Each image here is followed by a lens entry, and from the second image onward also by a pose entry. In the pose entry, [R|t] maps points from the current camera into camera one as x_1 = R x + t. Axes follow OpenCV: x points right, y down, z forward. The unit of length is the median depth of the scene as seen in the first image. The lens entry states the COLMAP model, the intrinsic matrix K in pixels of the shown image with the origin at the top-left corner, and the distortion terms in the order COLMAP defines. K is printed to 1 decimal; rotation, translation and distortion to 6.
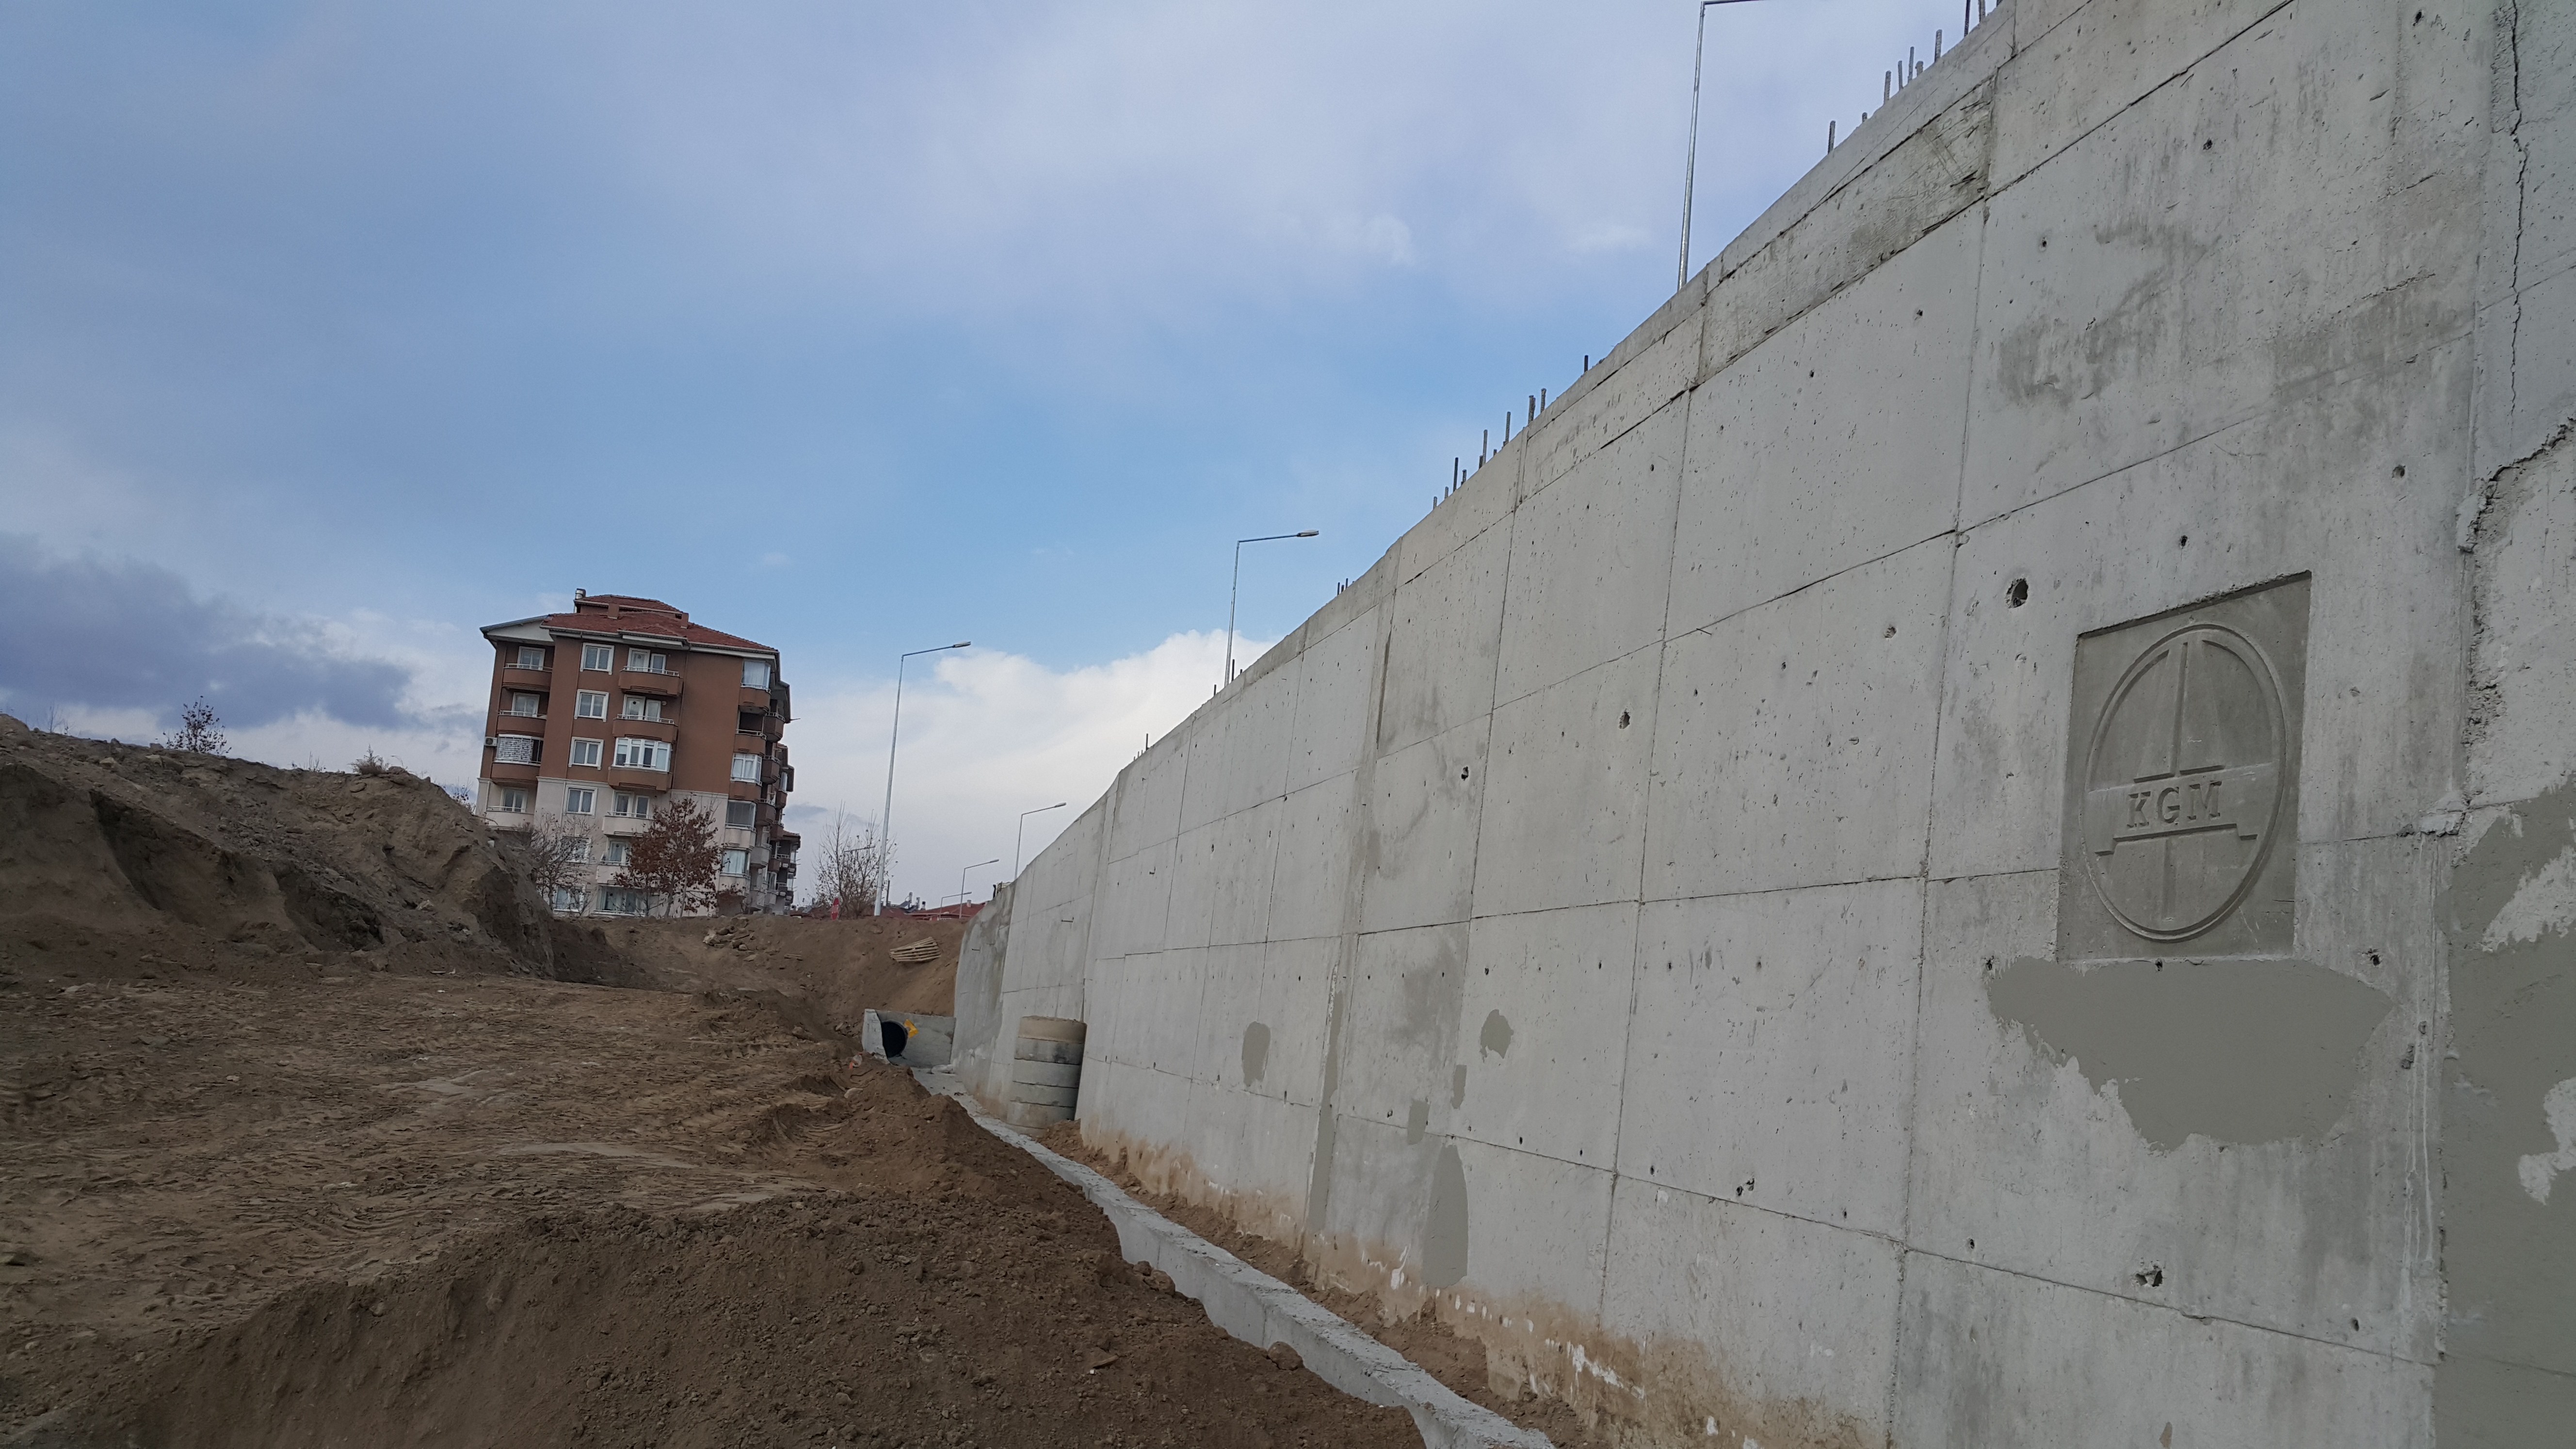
lens RADIAL K [[2266.0, 0, 1289.5], [0, 2266.0, 706.3], [0, 0, 1]] dist [0.078533, -0.183556]
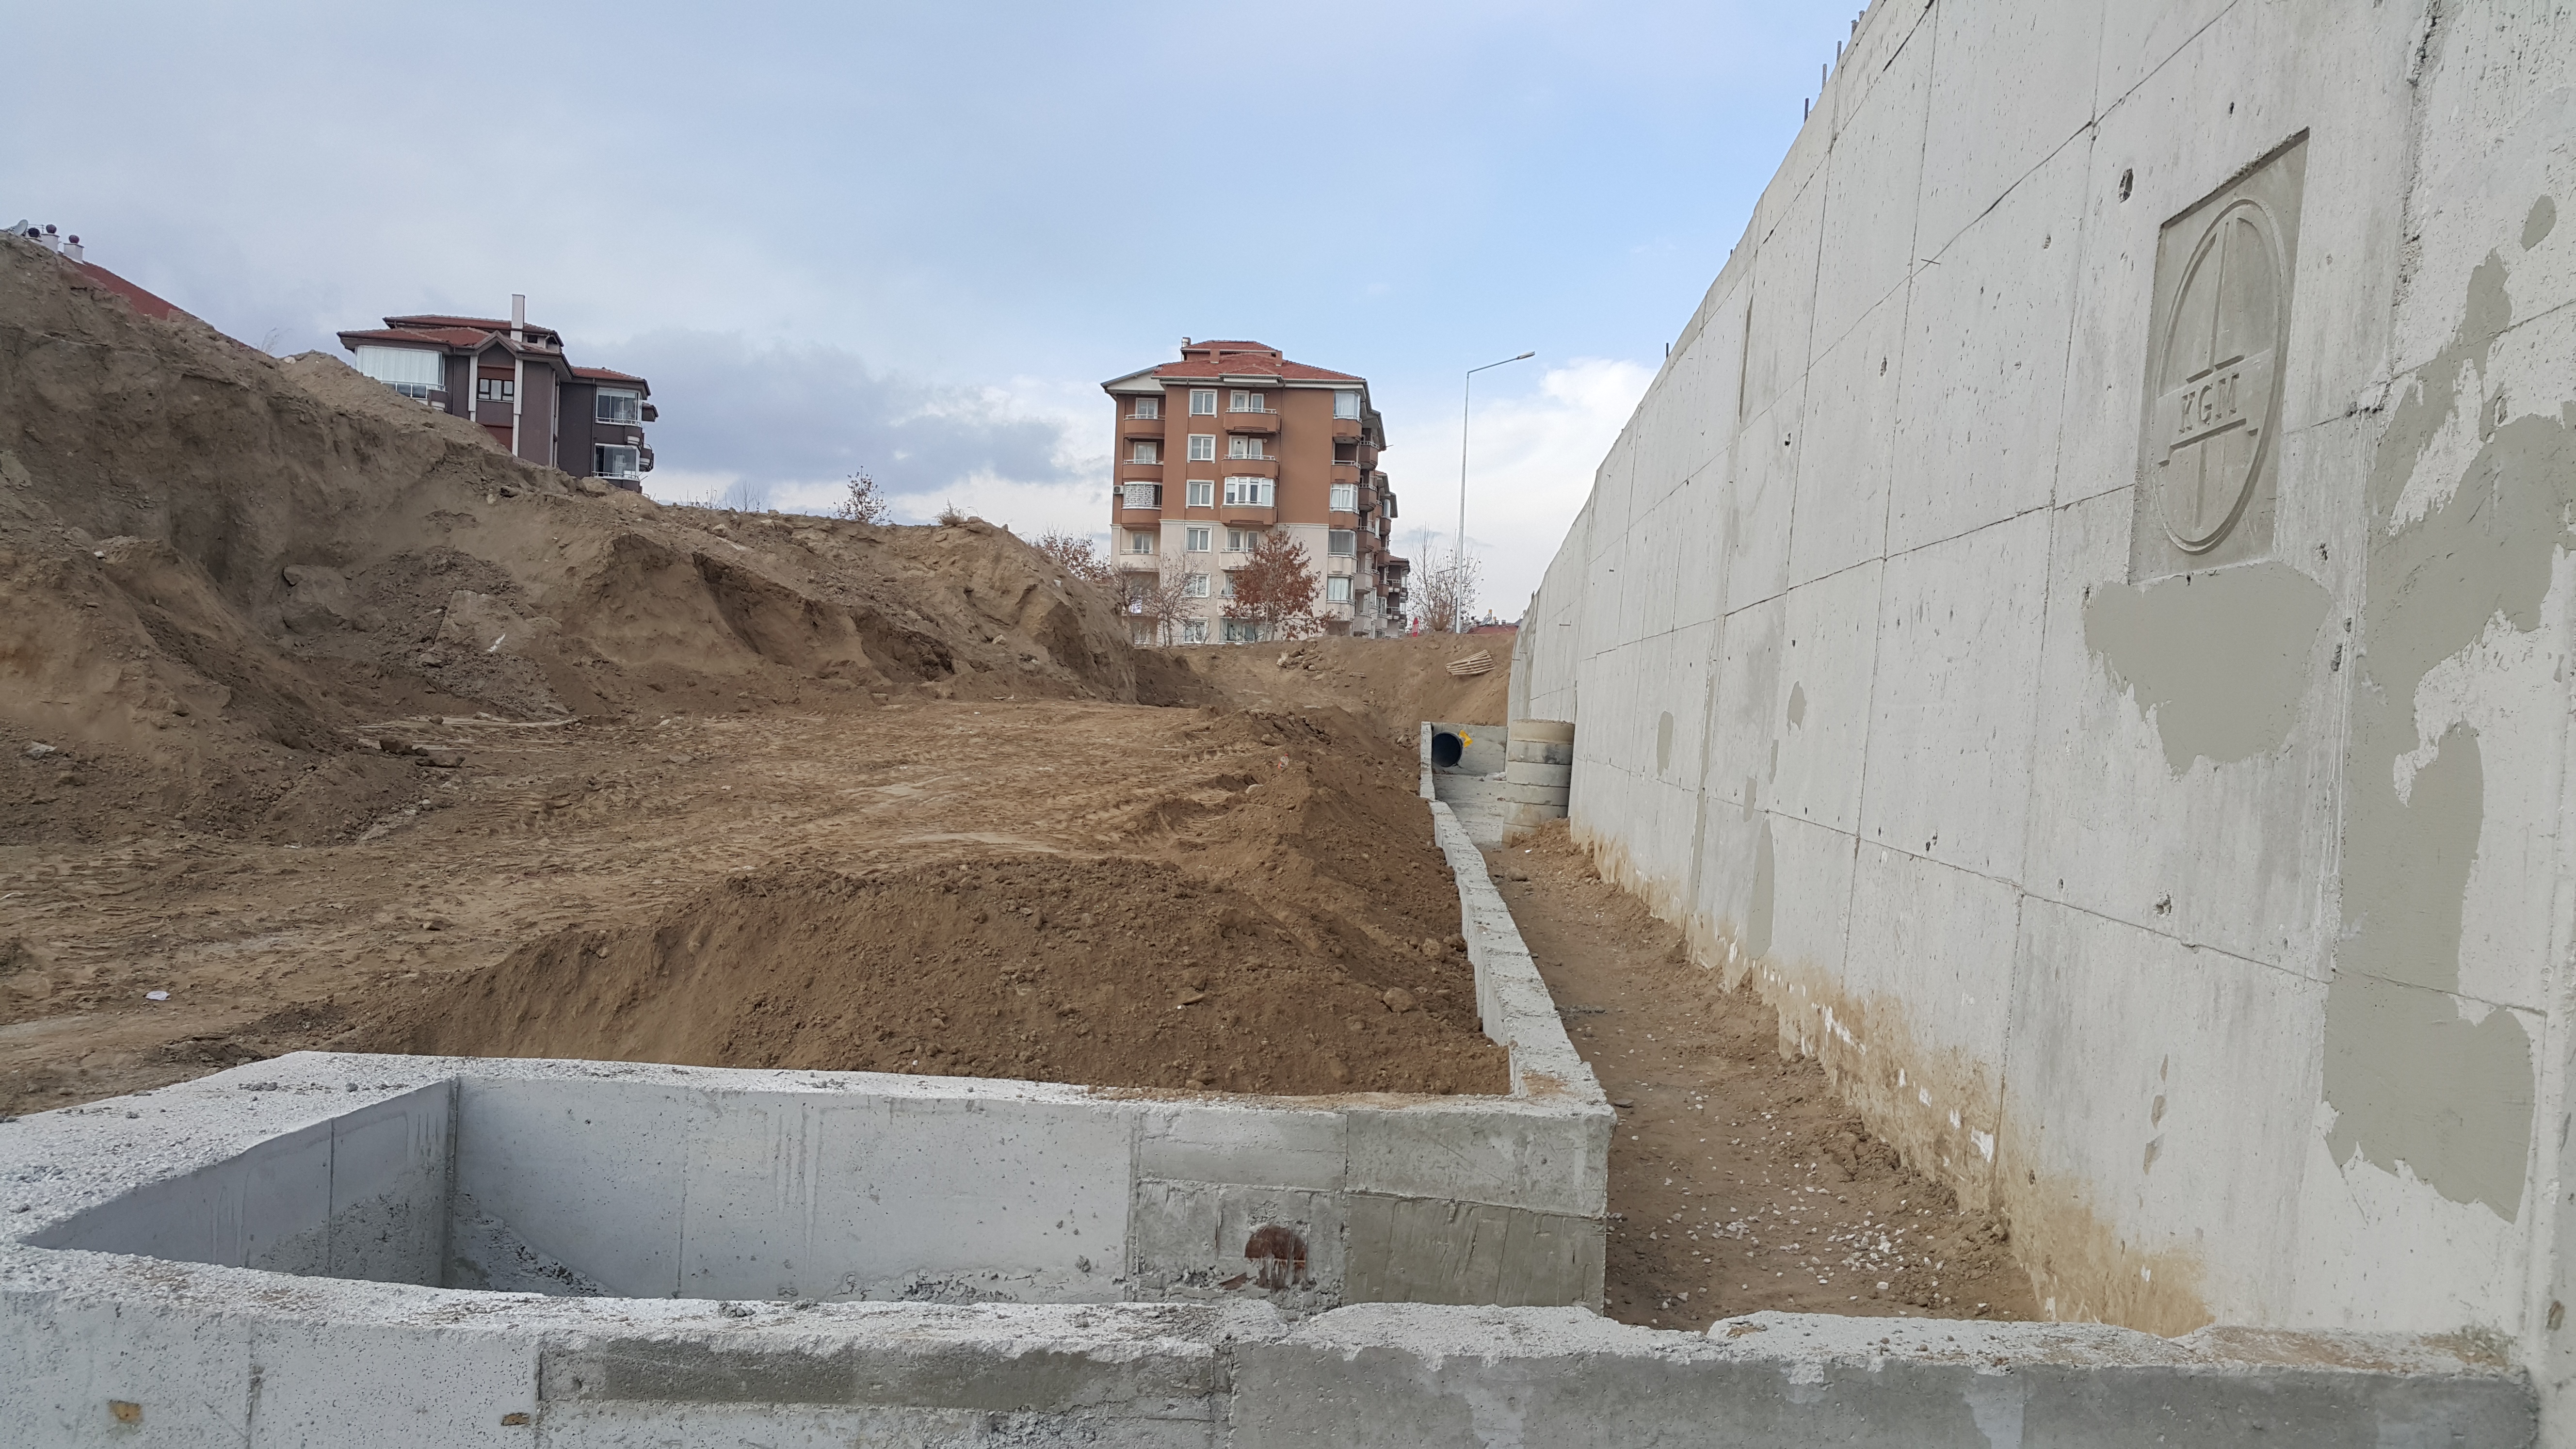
lens RADIAL K [[2266.0, 0, 1183.4], [0, 2266.0, 745.3], [0, 0, 1]] dist [0.078533, -0.183556]
pose [[0.944942, -0.033340, -0.325535, 0.194658], [0.078508, 0.988840, 0.126615, 0.020108], [0.317681, -0.145201, 0.937014, -0.005252]]
